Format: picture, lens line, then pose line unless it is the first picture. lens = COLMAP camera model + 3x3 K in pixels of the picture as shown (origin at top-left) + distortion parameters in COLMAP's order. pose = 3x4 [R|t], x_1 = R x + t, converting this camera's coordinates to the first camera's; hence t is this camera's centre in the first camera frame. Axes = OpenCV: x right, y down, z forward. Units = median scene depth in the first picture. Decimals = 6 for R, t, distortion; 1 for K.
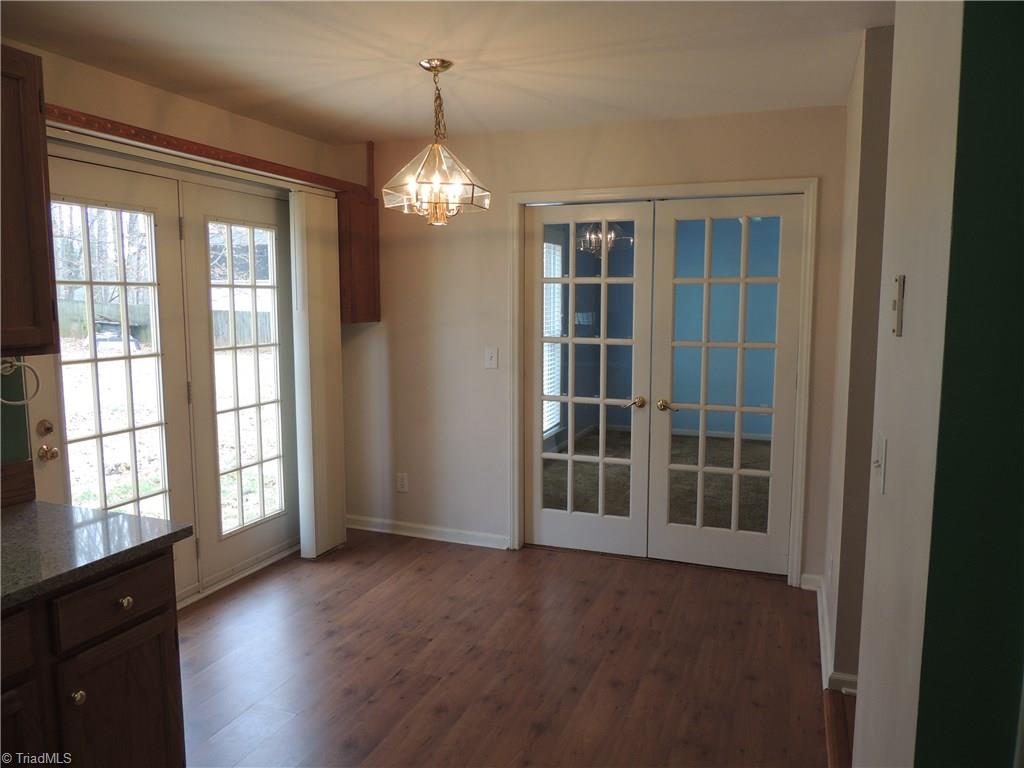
lens RADIAL K [[725.5, 0, 512.1], [0, 725.5, 383.7], [0, 0, 1]] dist [-0.026476, 0.002645]
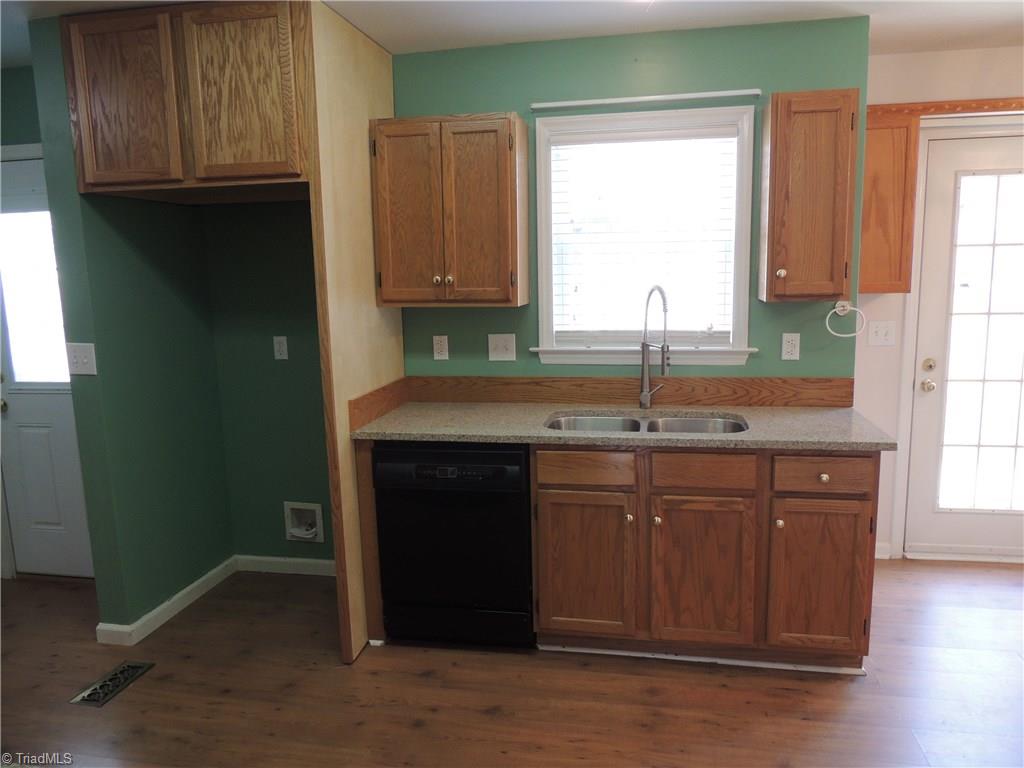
lens RADIAL K [[725.5, 0, 512.1], [0, 725.5, 385.5], [0, 0, 1]] dist [-0.026476, 0.002645]
pose [[0.175016, 0.148954, -0.973233, 0.634501], [-0.089099, 0.986830, 0.135012, -0.010462], [0.980526, 0.063085, 0.185982, 0.106966]]
